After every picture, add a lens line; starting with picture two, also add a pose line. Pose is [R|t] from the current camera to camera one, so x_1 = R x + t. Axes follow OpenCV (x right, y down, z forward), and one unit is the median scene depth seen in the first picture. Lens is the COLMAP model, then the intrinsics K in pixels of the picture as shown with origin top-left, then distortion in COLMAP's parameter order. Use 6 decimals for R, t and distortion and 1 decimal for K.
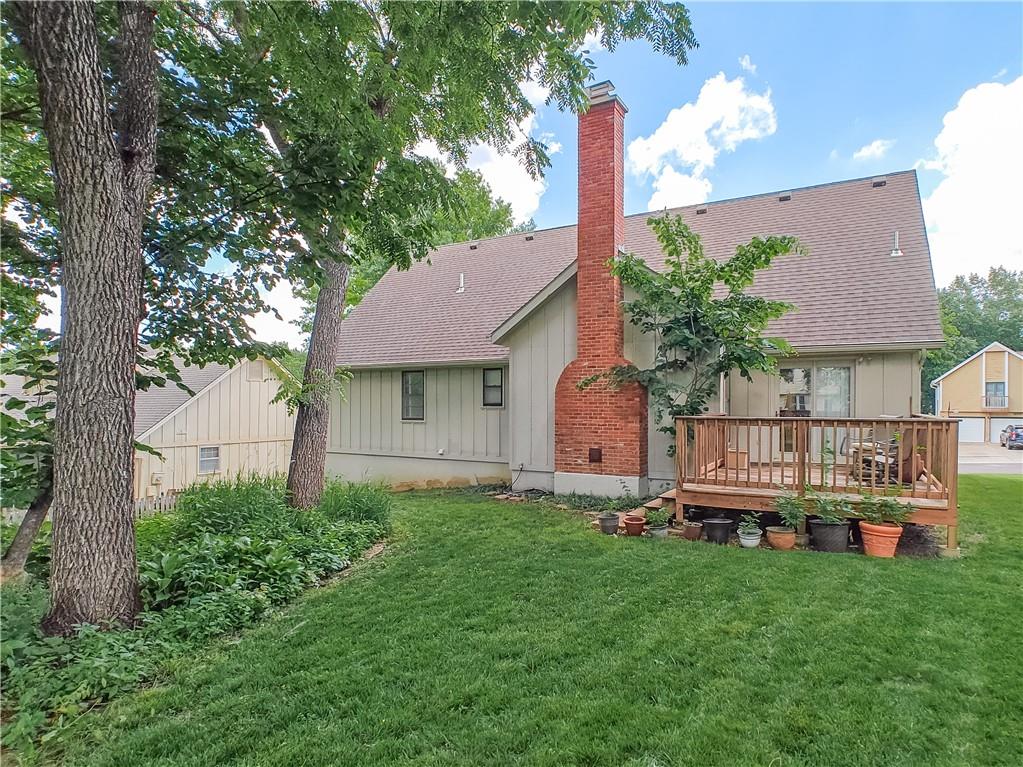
lens RADIAL K [[541.1, 0, 521.1], [0, 541.1, 407.9], [0, 0, 1]] dist [-0.027451, -0.000043]
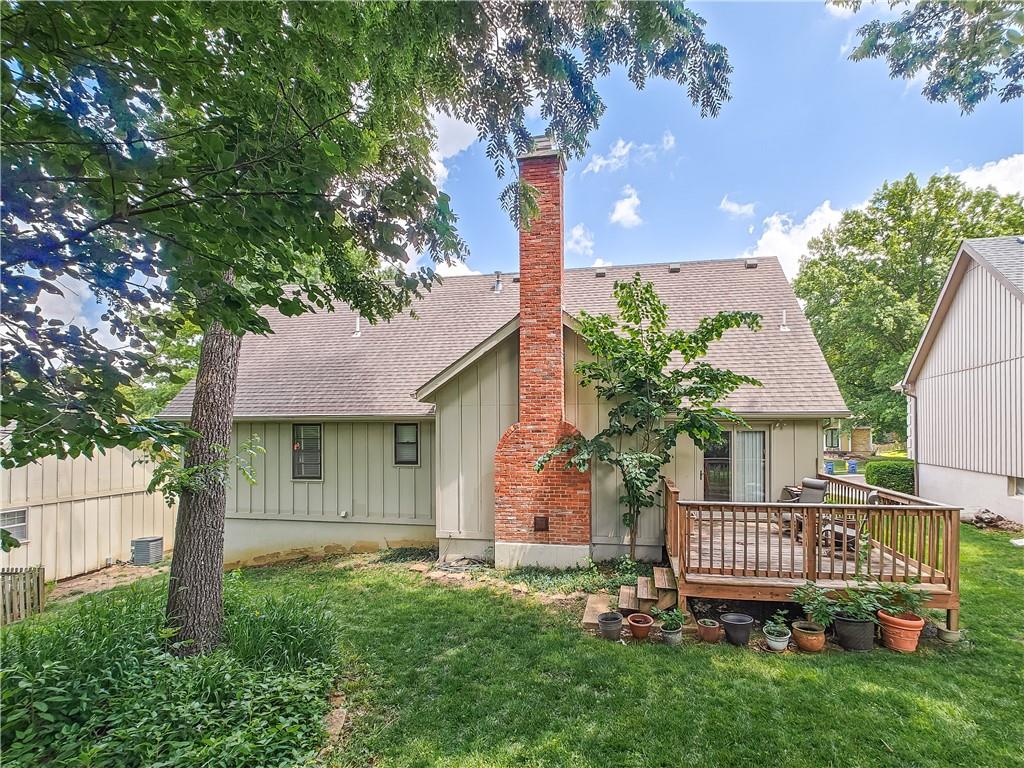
lens RADIAL K [[479.5, 0, 524.0], [0, 479.5, 430.3], [0, 0, 1]] dist [-0.010874, 0.000167]
pose [[0.951489, -0.005202, 0.307639, -0.156371], [0.008291, 0.999927, -0.008736, -0.073293], [-0.307571, 0.010863, 0.951463, 0.215859]]
